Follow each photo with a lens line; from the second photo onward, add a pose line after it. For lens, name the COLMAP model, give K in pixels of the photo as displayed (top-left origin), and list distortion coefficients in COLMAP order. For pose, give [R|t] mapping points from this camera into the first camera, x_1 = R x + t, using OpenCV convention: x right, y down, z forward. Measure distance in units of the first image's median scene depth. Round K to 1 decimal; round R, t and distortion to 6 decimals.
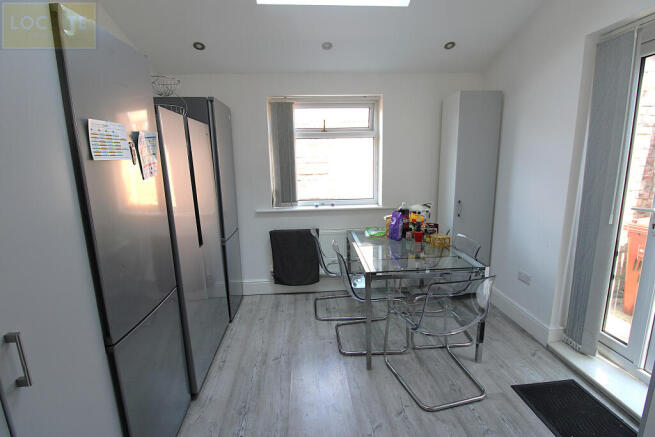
lens RADIAL K [[305.0, 0, 329.2], [0, 305.0, 216.9], [0, 0, 1]] dist [0.001013, -0.014089]
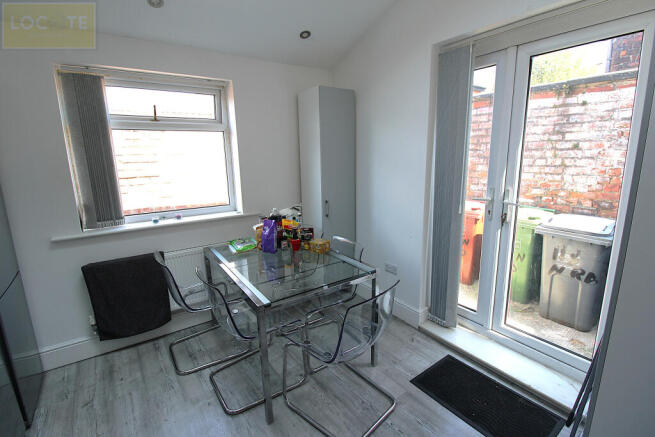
lens RADIAL K [[305.0, 0, 329.2], [0, 305.0, 216.9], [0, 0, 1]] dist [0.001013, -0.014089]
pose [[0.854134, -0.101481, 0.510056, -0.069004], [0.096592, 0.994667, 0.036146, -0.038417], [-0.511004, 0.018394, 0.859381, 0.175006]]
